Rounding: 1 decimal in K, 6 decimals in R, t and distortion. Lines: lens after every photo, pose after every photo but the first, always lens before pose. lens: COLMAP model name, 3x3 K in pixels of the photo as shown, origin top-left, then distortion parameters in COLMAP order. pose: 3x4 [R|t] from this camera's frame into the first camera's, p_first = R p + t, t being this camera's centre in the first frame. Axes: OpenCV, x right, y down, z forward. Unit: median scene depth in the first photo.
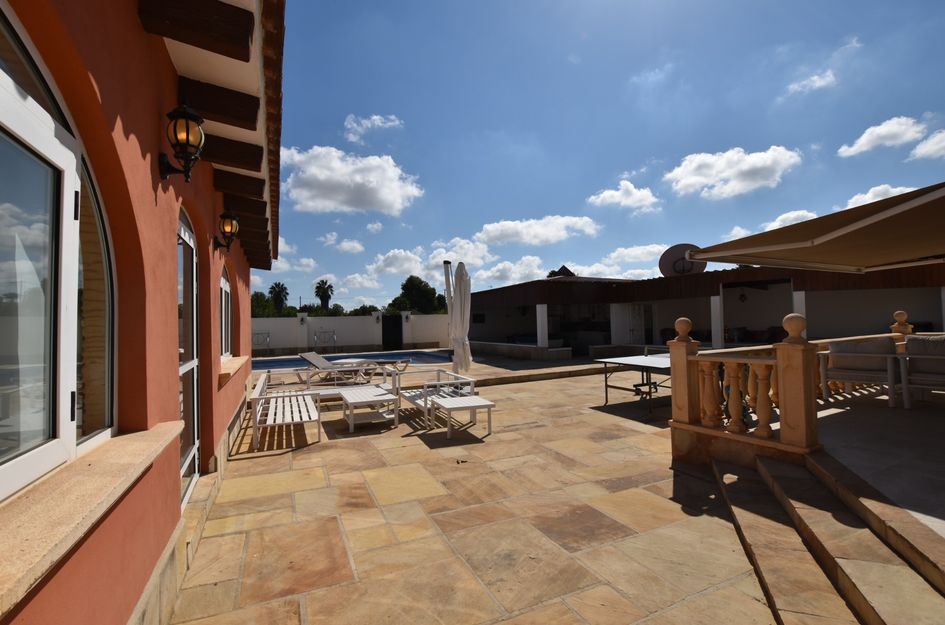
lens RADIAL K [[418.2, 0, 472.5], [0, 418.2, 312.5], [0, 0, 1]] dist [-0.029021, 0.000216]
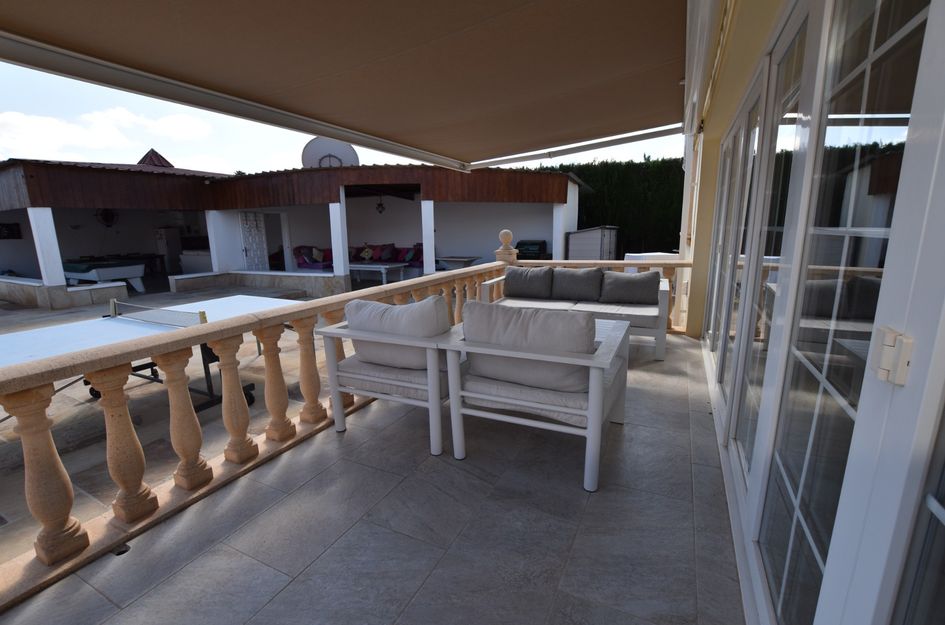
lens RADIAL K [[418.2, 0, 472.5], [0, 418.2, 312.5], [0, 0, 1]] dist [-0.029021, 0.000216]
pose [[0.787134, -0.106363, 0.607542, 0.276666], [-0.022571, 0.979391, 0.200707, -0.003575], [-0.616369, -0.171696, 0.768512, 0.224721]]
